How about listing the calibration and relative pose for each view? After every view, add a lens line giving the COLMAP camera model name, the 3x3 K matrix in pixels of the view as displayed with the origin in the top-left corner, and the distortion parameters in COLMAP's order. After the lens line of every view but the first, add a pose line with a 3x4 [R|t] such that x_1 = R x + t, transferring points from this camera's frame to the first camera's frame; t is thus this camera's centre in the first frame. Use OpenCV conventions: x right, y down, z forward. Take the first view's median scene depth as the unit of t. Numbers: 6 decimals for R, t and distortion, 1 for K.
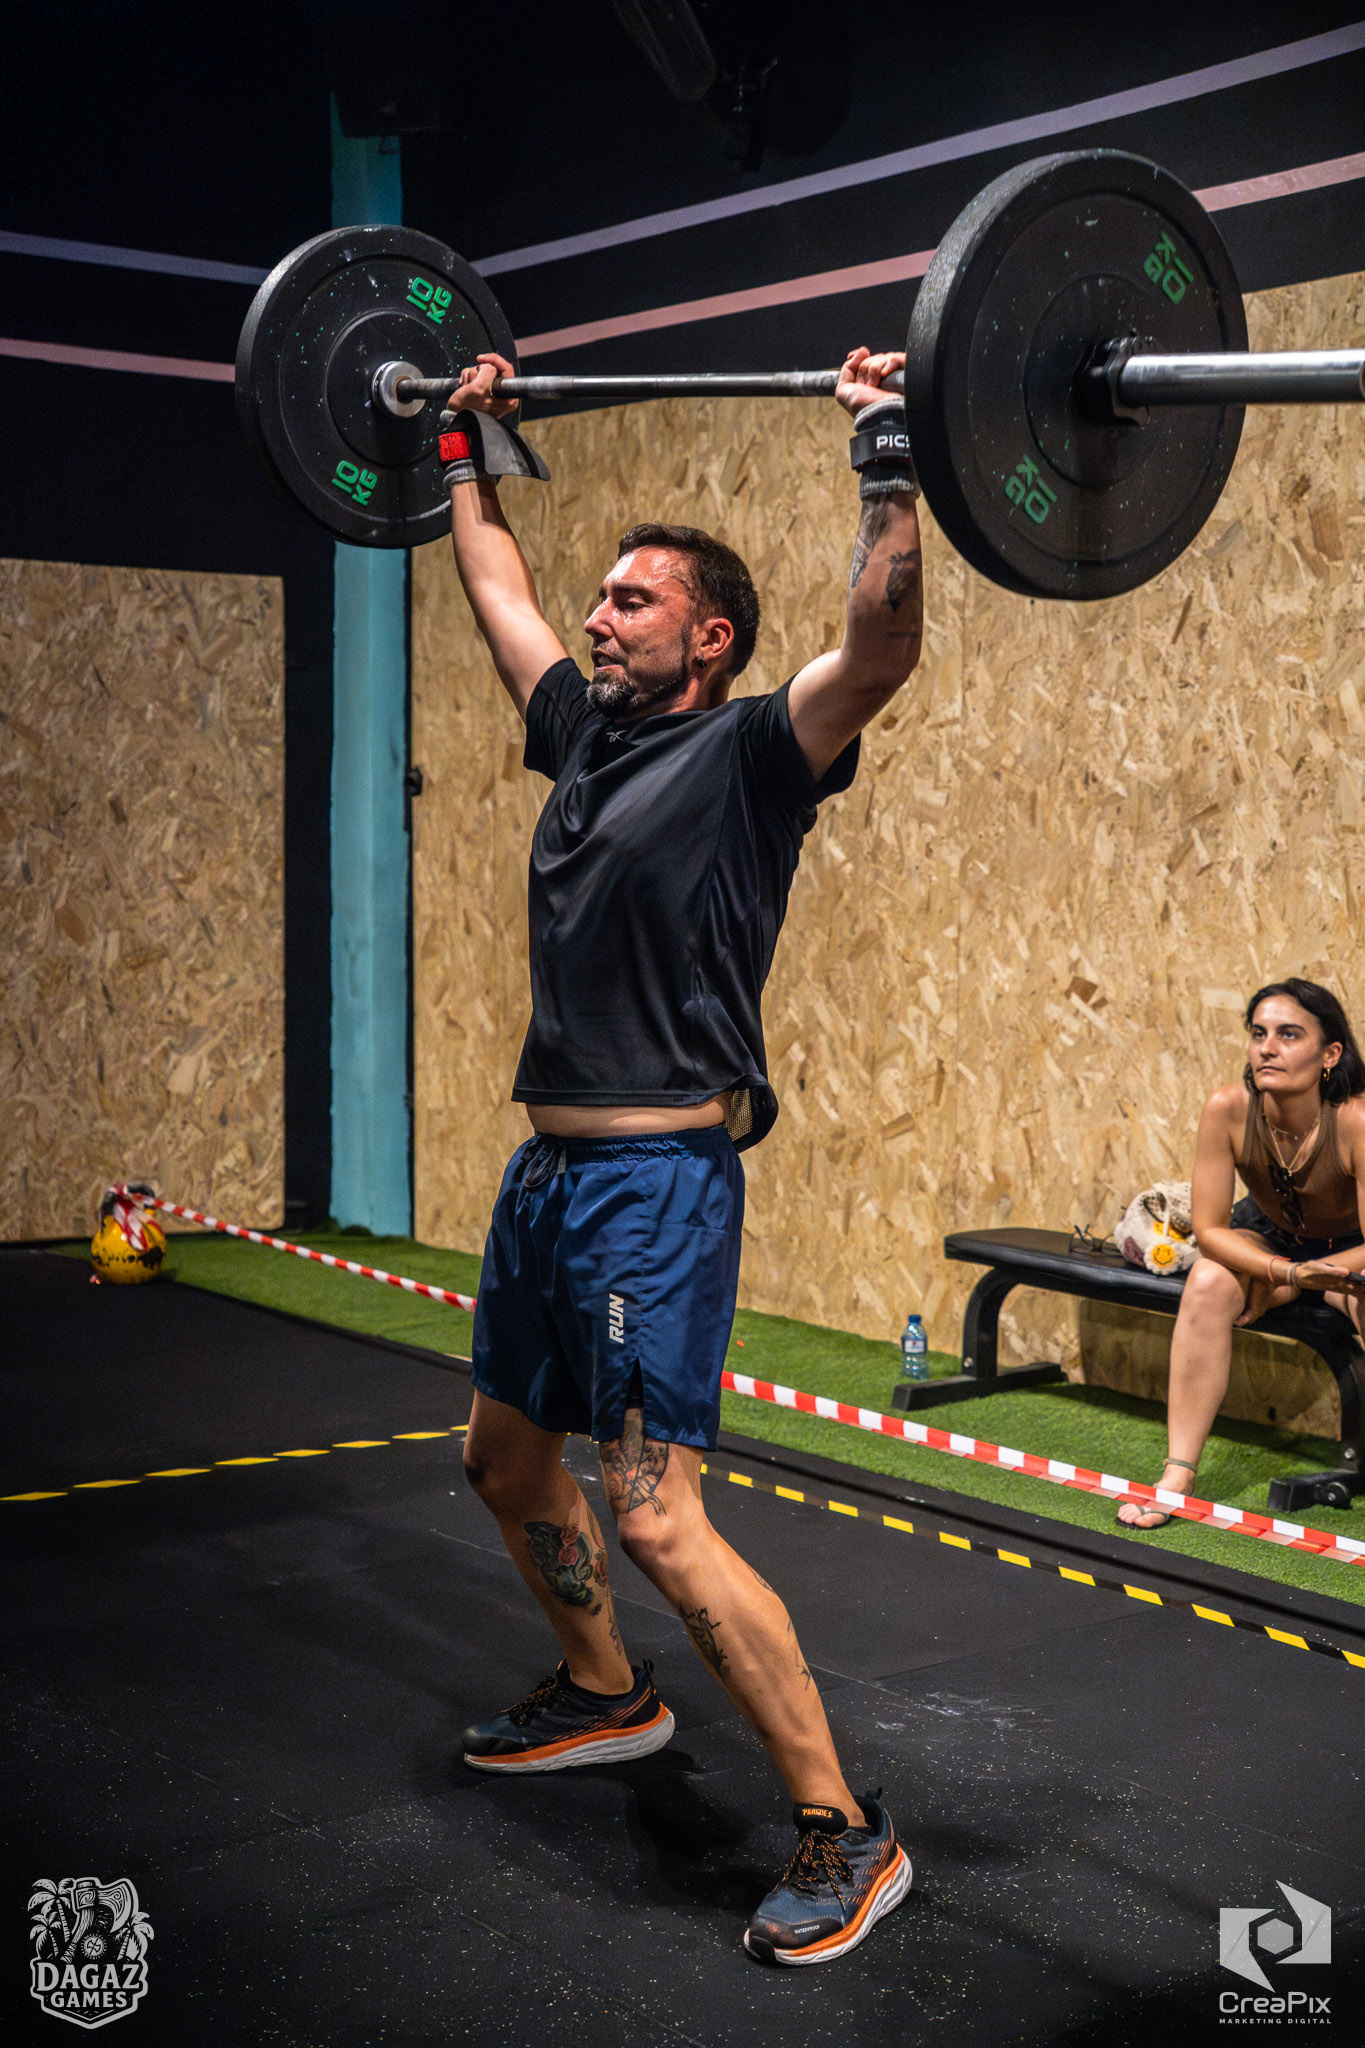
lens RADIAL K [[2724.0, 0, 640.1], [0, 2724.0, 1011.9], [0, 0, 1]] dist [0.177427, 0.000000]
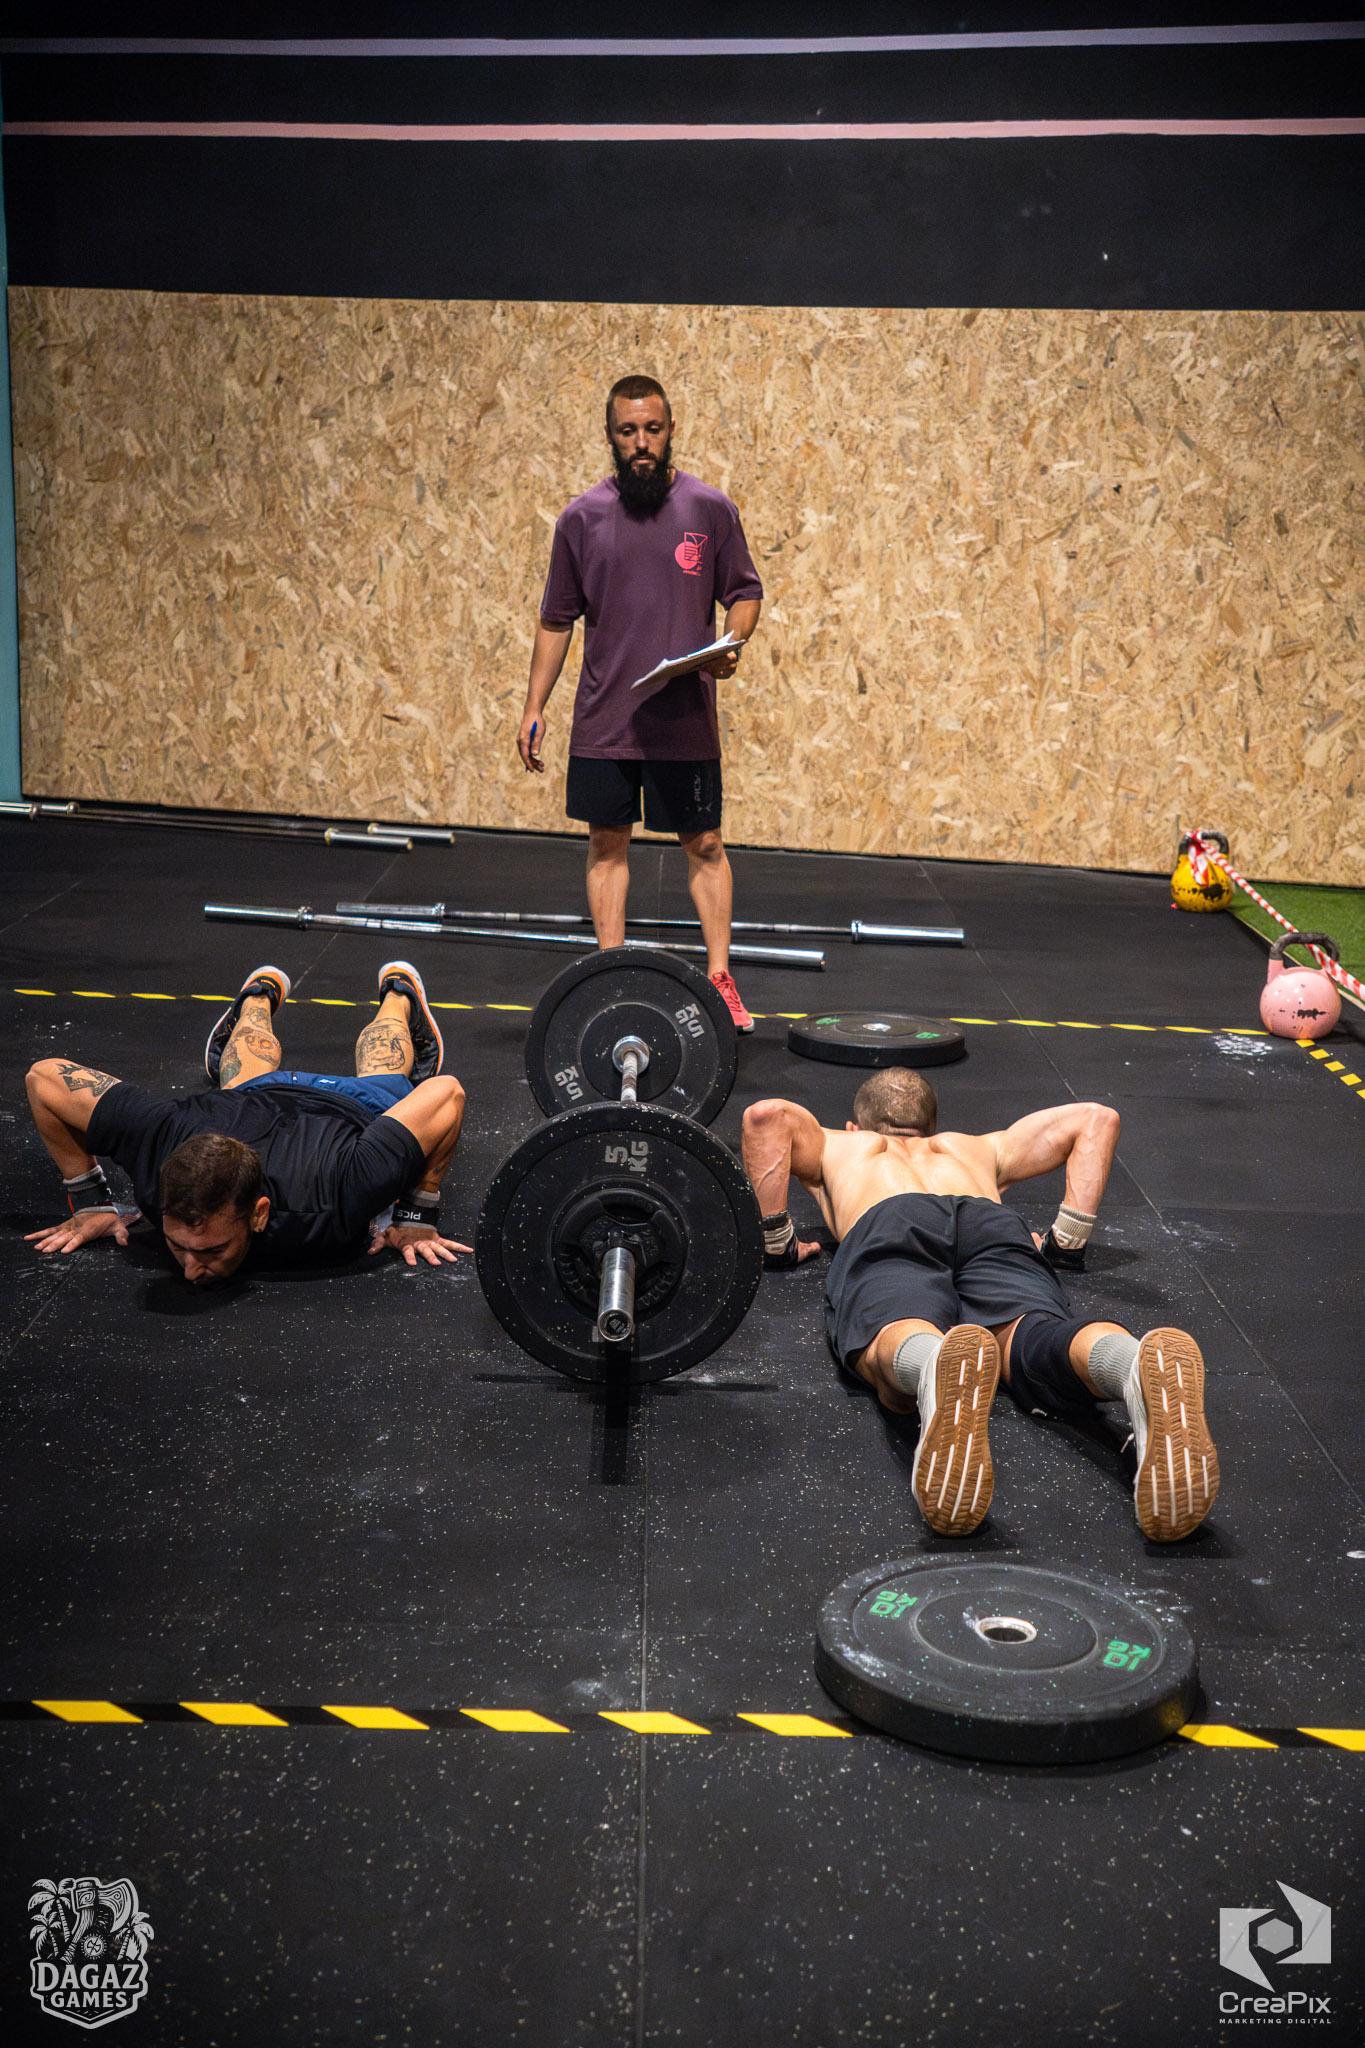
lens RADIAL K [[2502.3, 0, 662.9], [0, 2502.3, 1017.1], [0, 0, 1]] dist [0.095050, 0.000000]
pose [[0.776058, 0.139906, -0.614947, 0.309964], [-0.064665, 0.987596, 0.143079, -0.000944], [0.627337, -0.071272, 0.775480, -0.035618]]
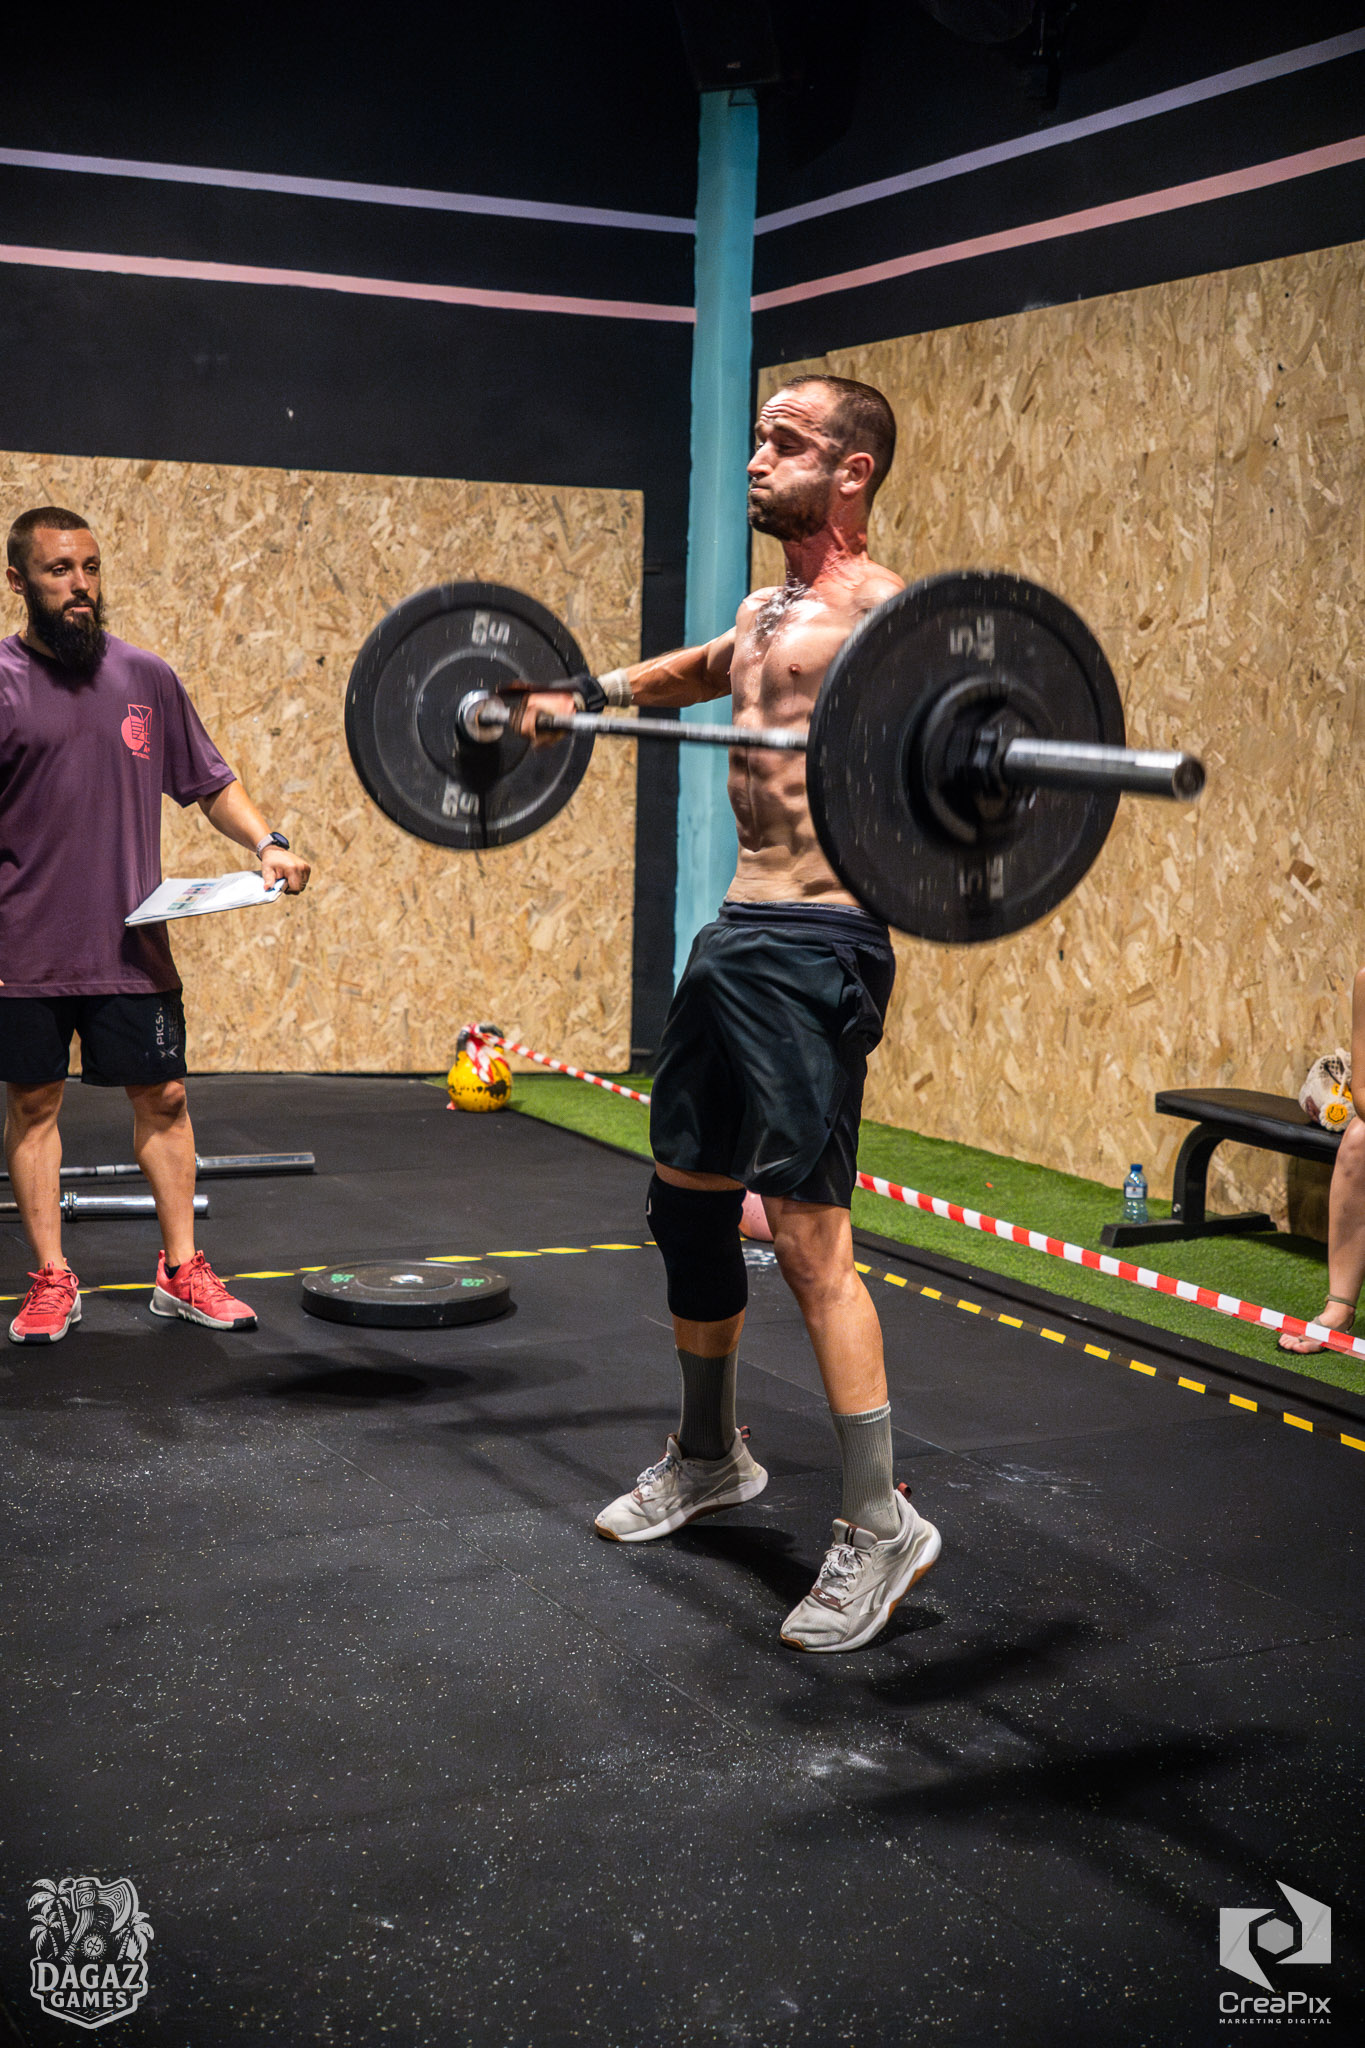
lens RADIAL K [[2579.9, 0, 653.2], [0, 2579.9, 985.8], [0, 0, 1]] dist [0.149581, 0.000000]
pose [[0.983139, 0.034352, -0.179602, 0.072772], [-0.028518, 0.998982, 0.034965, 0.006190], [0.180620, -0.029254, 0.983118, -0.045569]]
